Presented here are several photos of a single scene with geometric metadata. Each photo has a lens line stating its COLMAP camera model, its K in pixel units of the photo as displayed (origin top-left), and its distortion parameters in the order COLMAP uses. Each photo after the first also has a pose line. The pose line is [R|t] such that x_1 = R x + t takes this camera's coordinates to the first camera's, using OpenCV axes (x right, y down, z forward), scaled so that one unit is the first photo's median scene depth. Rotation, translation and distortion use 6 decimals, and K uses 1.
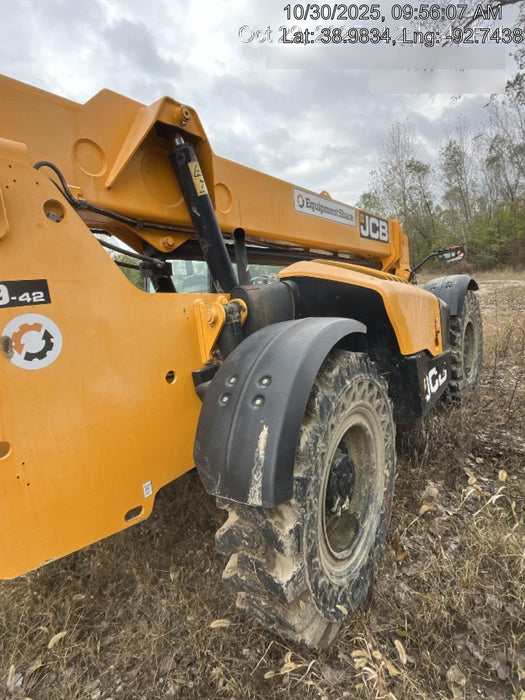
lens RADIAL K [[375.2, 0, 260.3], [0, 375.2, 348.8], [0, 0, 1]] dist [-0.005191, 0.000117]
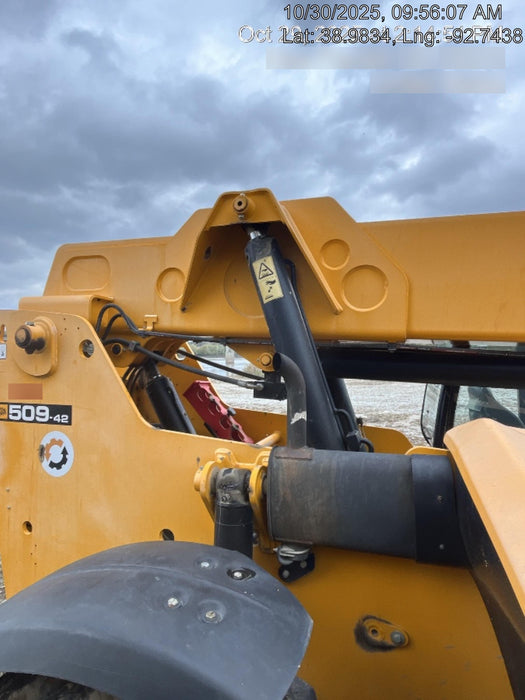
lens RADIAL K [[375.2, 0, 260.3], [0, 375.2, 348.8], [0, 0, 1]] dist [-0.005191, 0.000117]
pose [[0.305889, 0.064172, -0.949902, 0.747311], [-0.181382, 0.983380, 0.008025, -0.487230], [0.934630, 0.169840, 0.312445, 1.169050]]
